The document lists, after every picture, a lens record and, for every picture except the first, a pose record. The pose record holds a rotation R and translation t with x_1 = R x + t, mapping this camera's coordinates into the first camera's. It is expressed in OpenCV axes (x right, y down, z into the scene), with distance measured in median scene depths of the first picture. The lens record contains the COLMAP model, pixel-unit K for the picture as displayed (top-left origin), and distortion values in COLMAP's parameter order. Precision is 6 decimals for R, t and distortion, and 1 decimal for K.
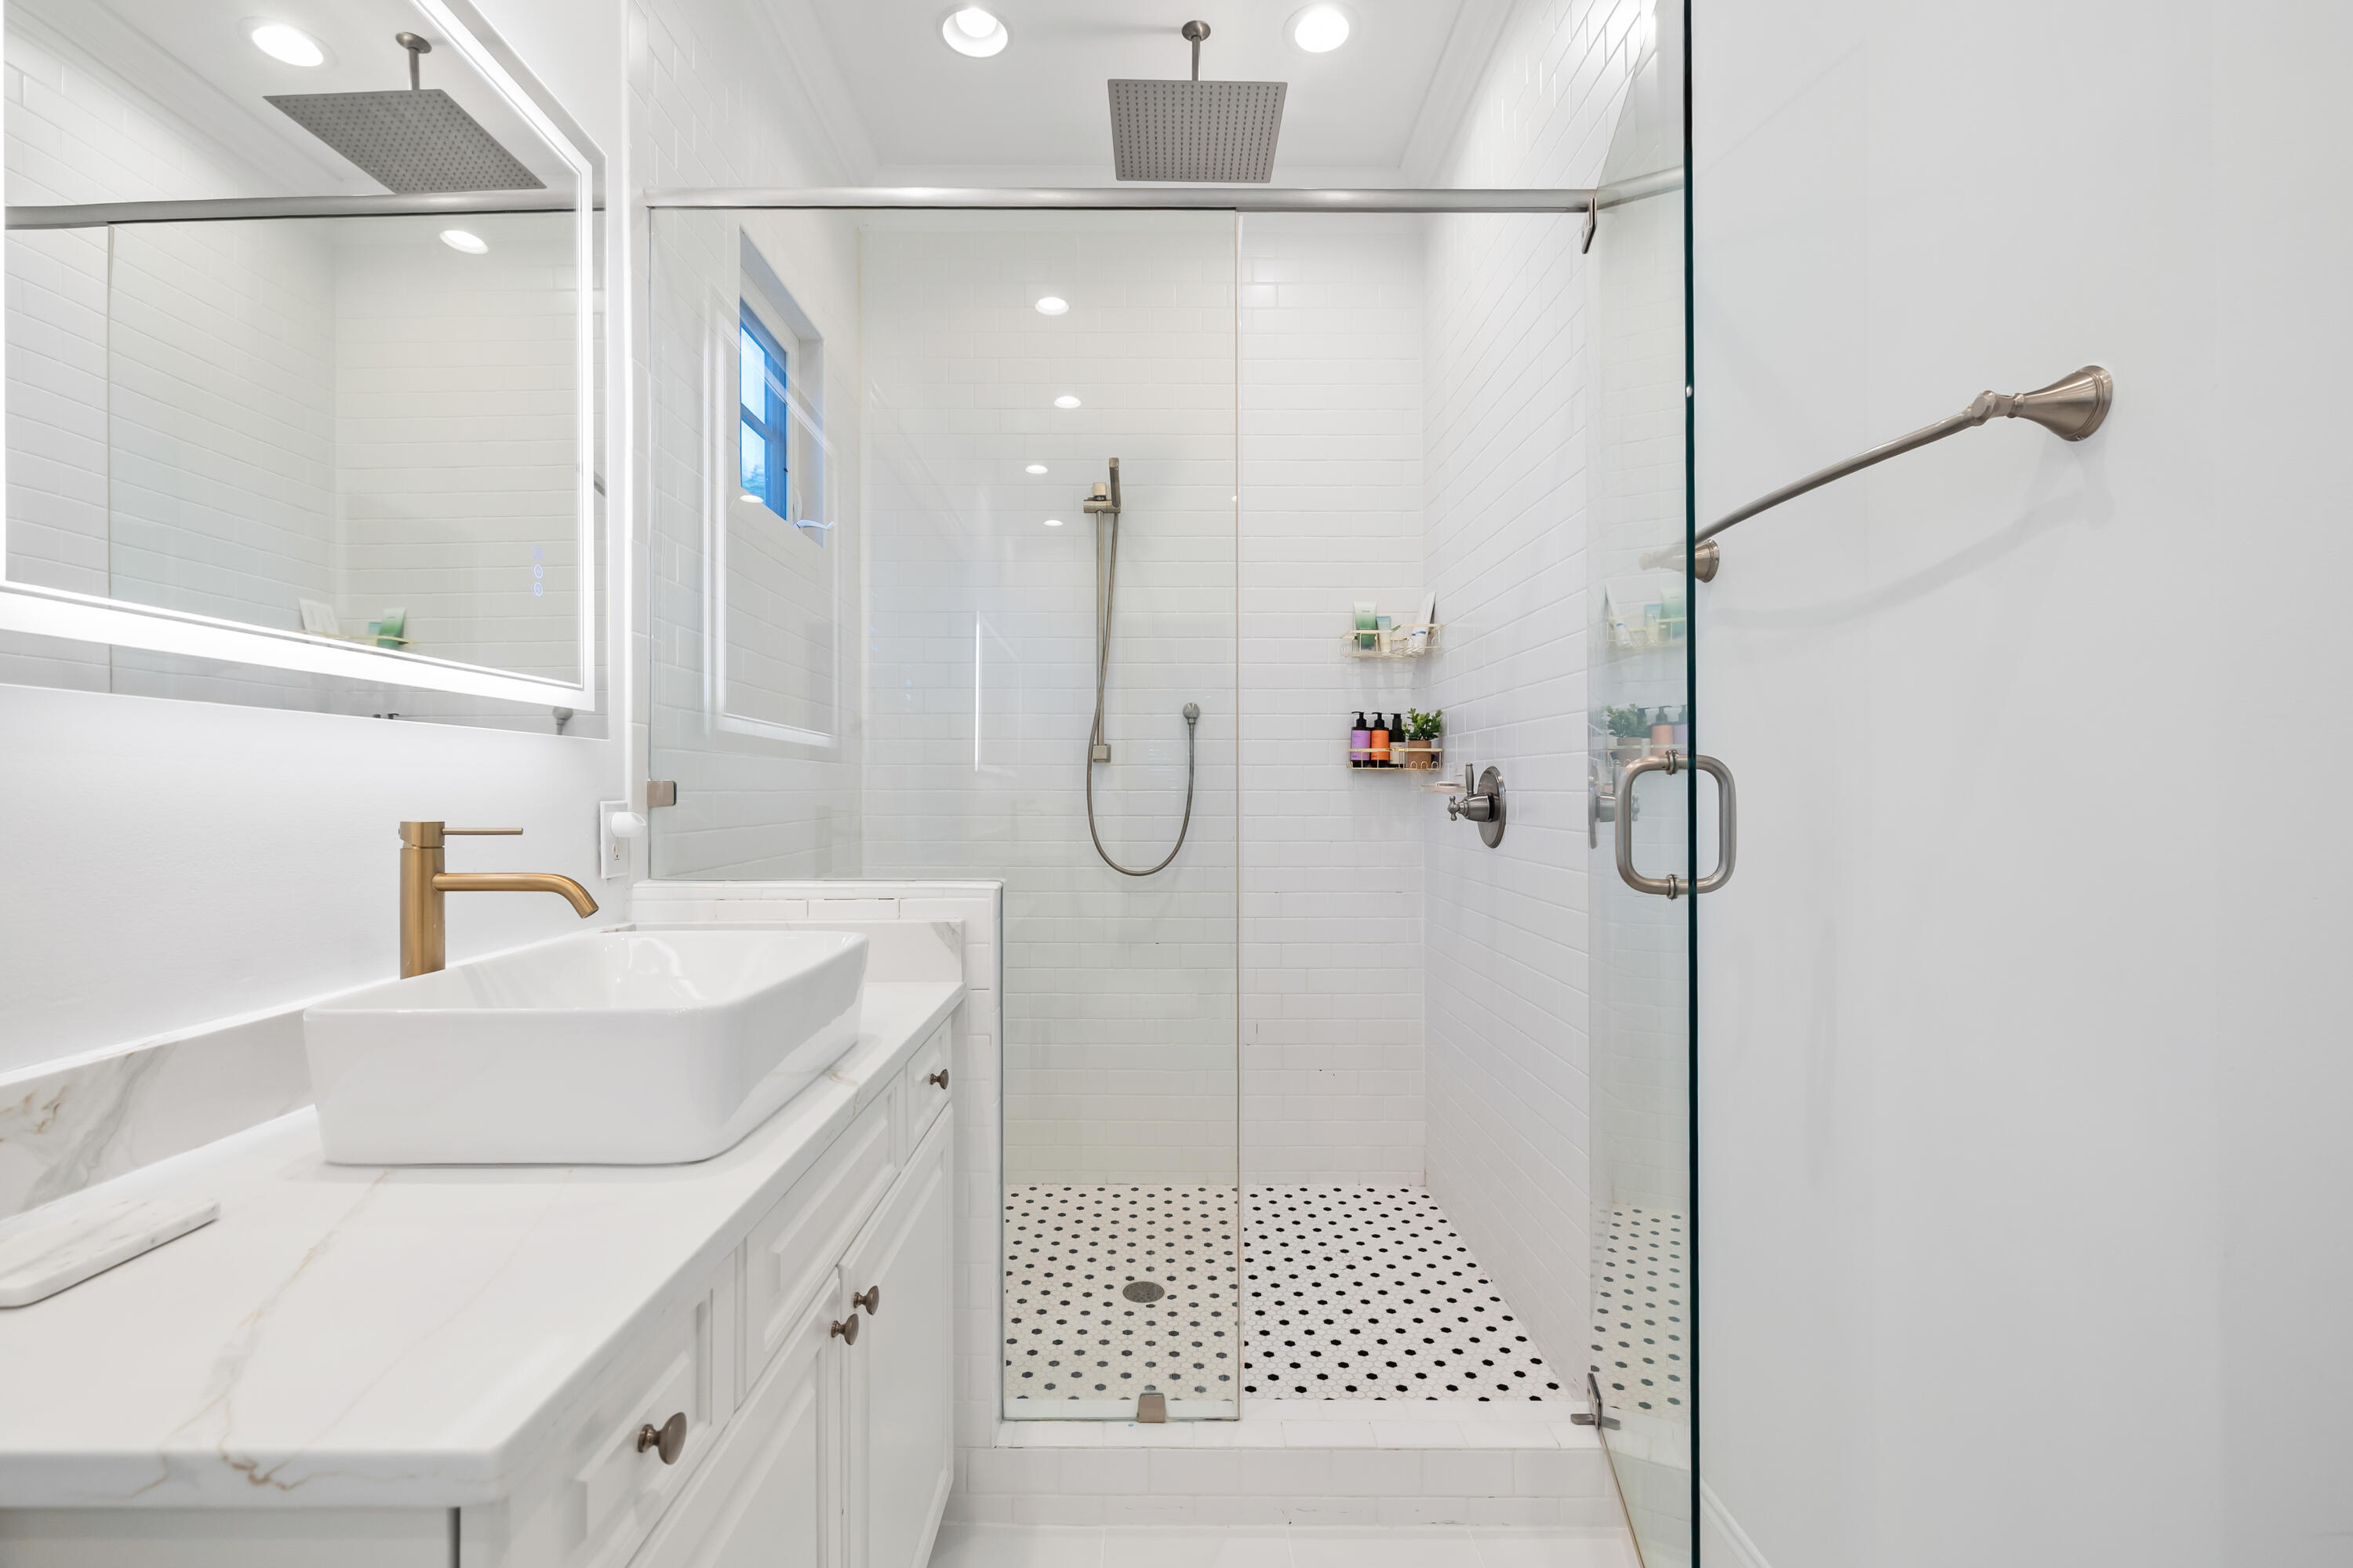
lens RADIAL K [[1010.6, 0, 1145.7], [0, 1010.6, 793.3], [0, 0, 1]] dist [0.001201, -0.000232]
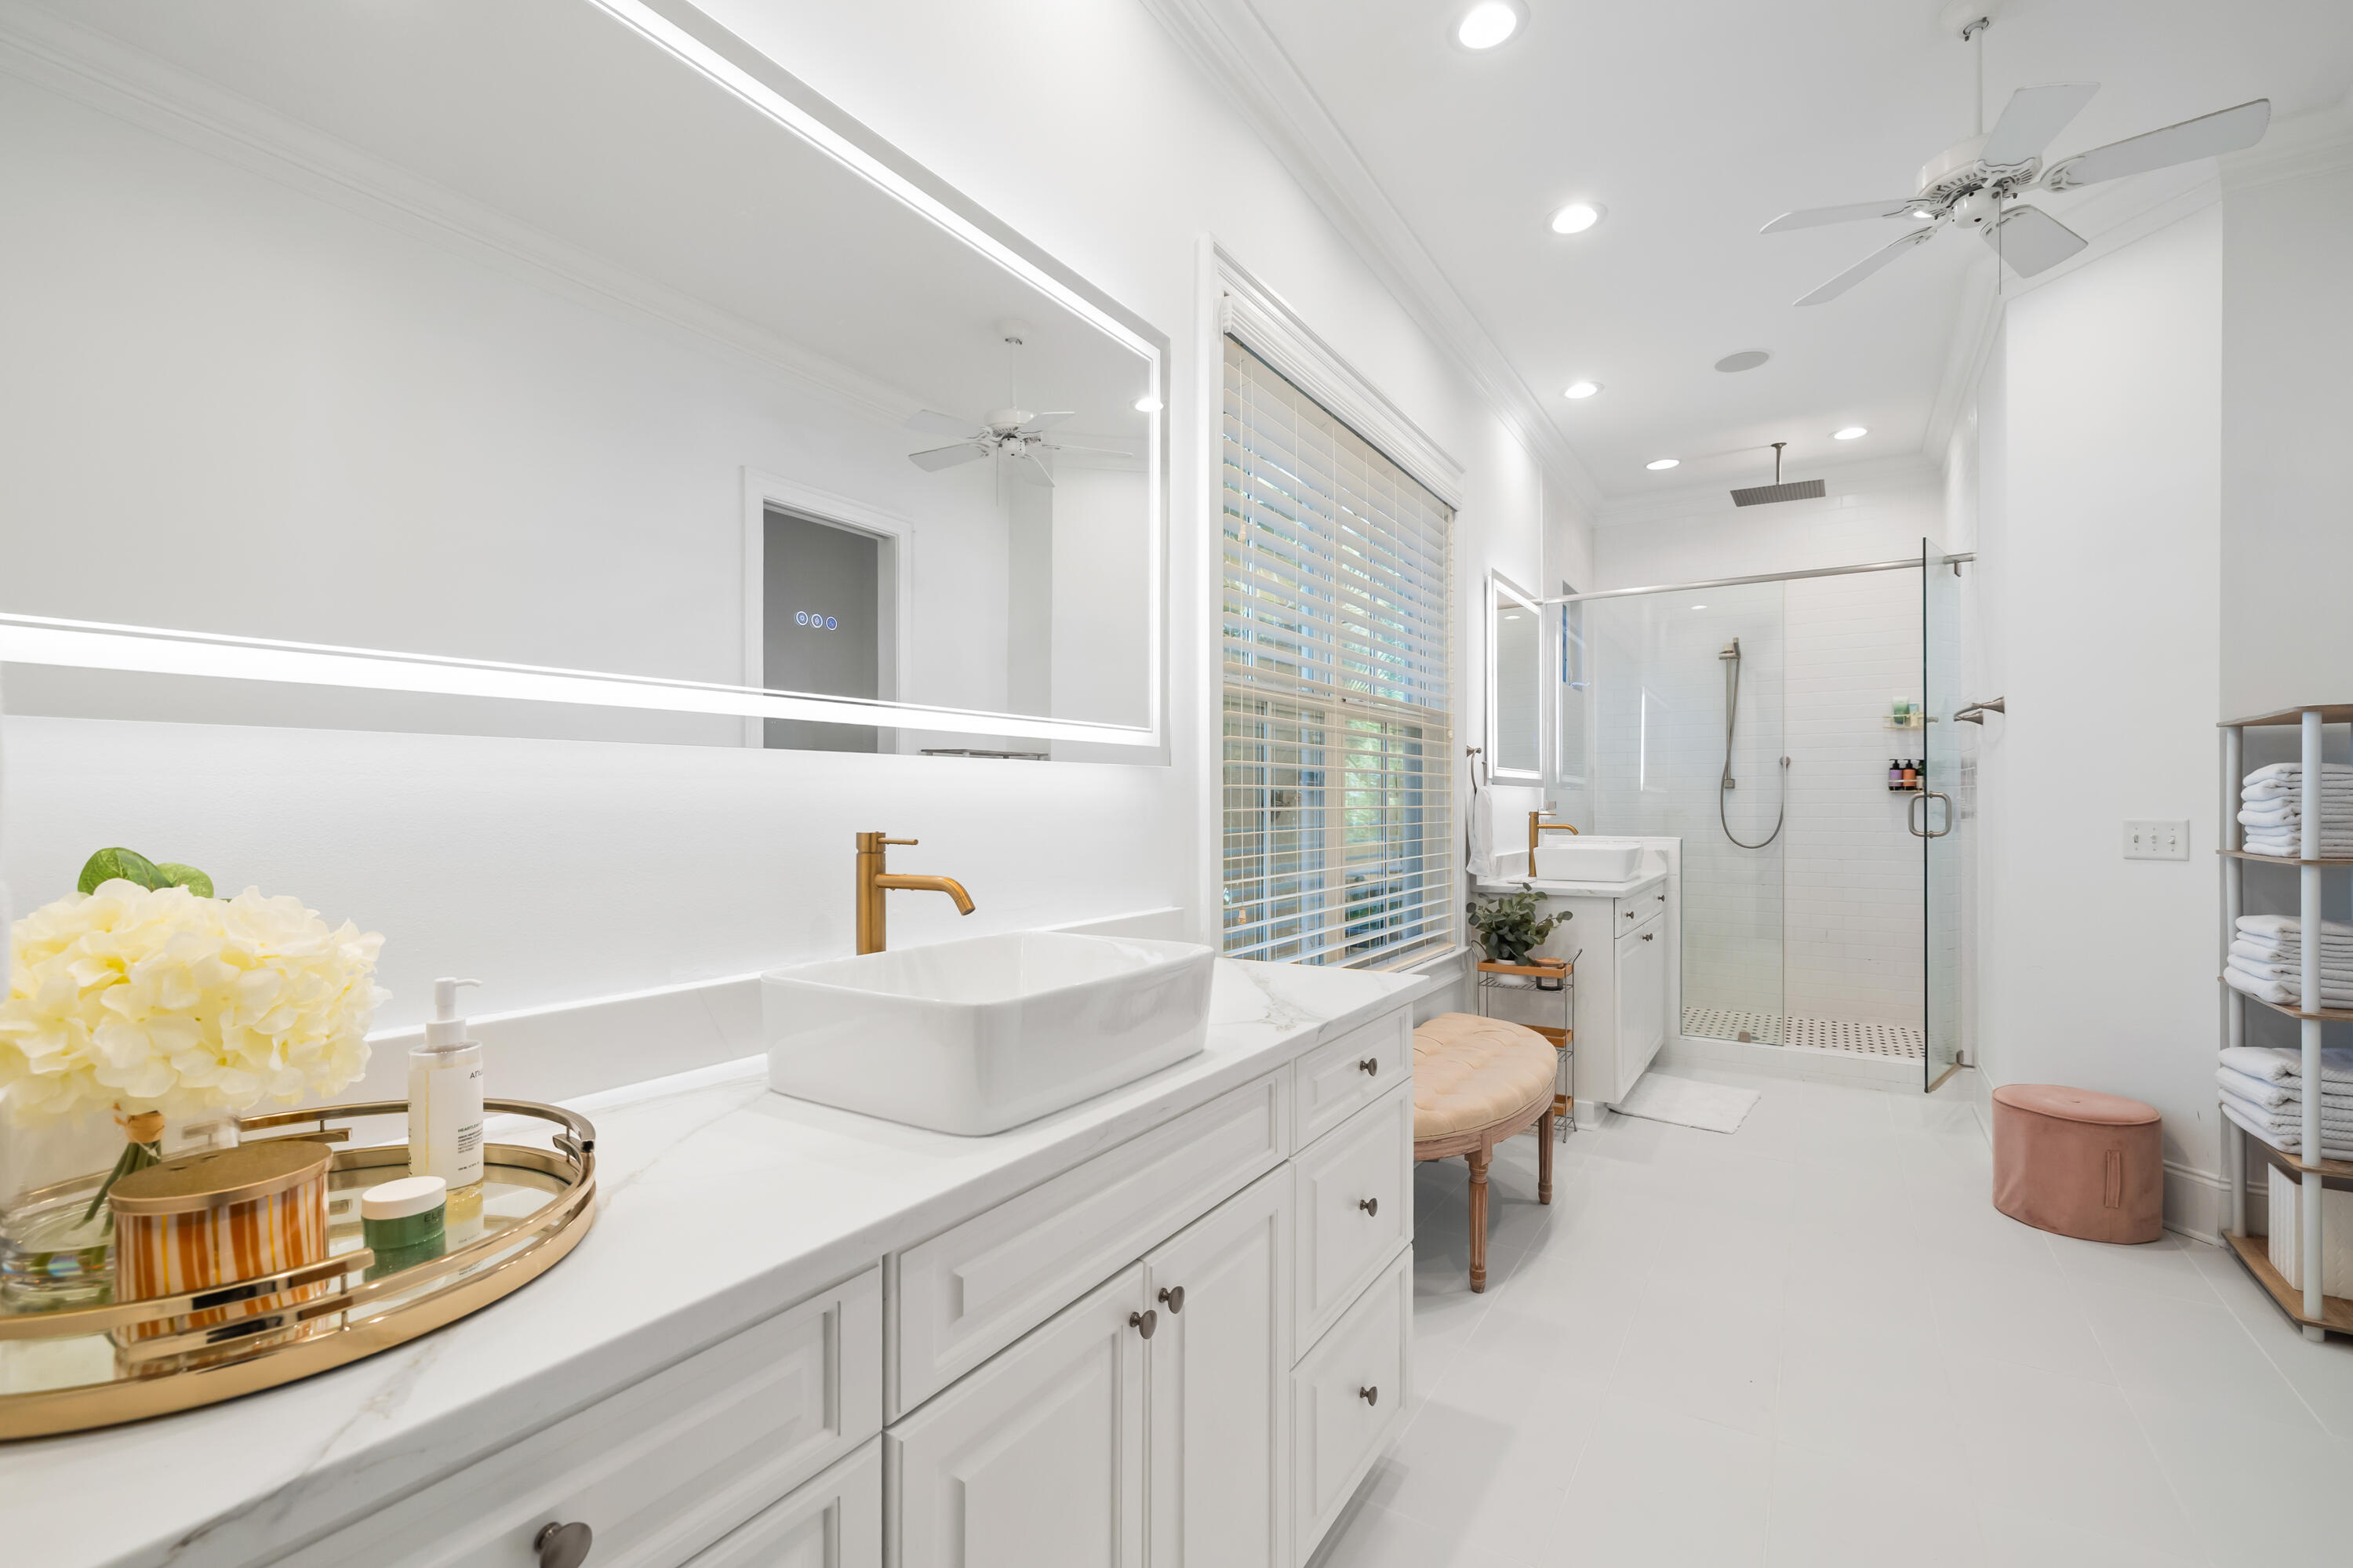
lens RADIAL K [[1010.6, 0, 1145.7], [0, 1010.6, 793.3], [0, 0, 1]] dist [0.001201, -0.000232]
pose [[0.831900, -0.001743, -0.554923, 0.101384], [-0.002599, 0.999972, -0.007038, -0.004561], [0.554920, 0.007297, 0.831872, -1.243246]]
